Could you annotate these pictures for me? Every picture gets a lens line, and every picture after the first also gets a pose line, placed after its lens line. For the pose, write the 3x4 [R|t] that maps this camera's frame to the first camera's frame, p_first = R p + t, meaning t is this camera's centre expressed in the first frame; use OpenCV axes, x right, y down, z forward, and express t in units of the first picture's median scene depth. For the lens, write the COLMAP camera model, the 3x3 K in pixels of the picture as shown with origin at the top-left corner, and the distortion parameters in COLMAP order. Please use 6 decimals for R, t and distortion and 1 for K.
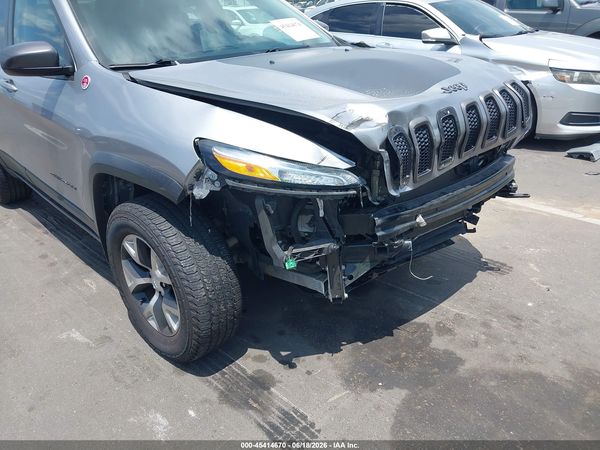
lens RADIAL K [[478.5, 0, 298.5], [0, 478.5, 209.5], [0, 0, 1]] dist [0.043047, -0.052654]
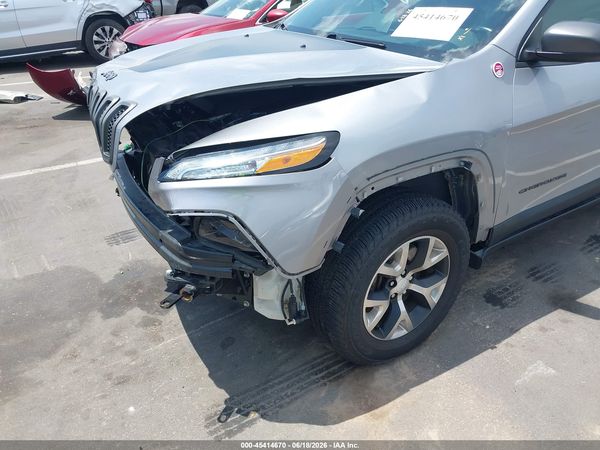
lens RADIAL K [[500.2, 0, 313.1], [0, 500.2, 201.1], [0, 0, 1]] dist [-0.003112, -0.000805]
pose [[-0.200387, 0.447375, -0.871608, 1.152859], [-0.384348, 0.782437, 0.489969, -0.659641], [0.901178, 0.433184, 0.015158, 1.327679]]
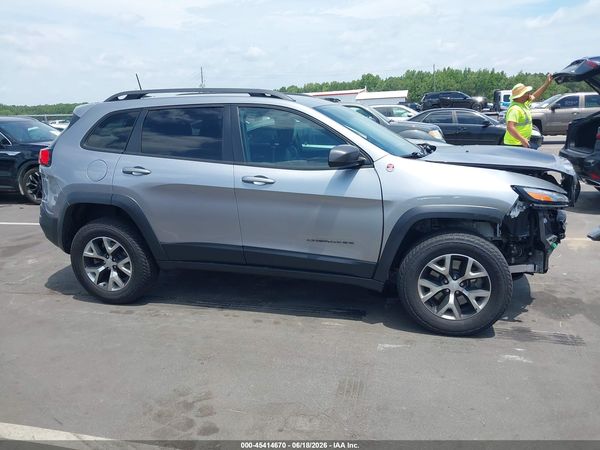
lens RADIAL K [[474.4, 0, 306.8], [0, 474.4, 210.6], [0, 0, 1]] dist [0.051575, -0.044152]
pose [[0.855229, -0.100013, 0.508508, -1.505111], [0.204724, 0.966597, -0.154204, 0.057701], [-0.476099, 0.235984, 0.847137, -0.154786]]
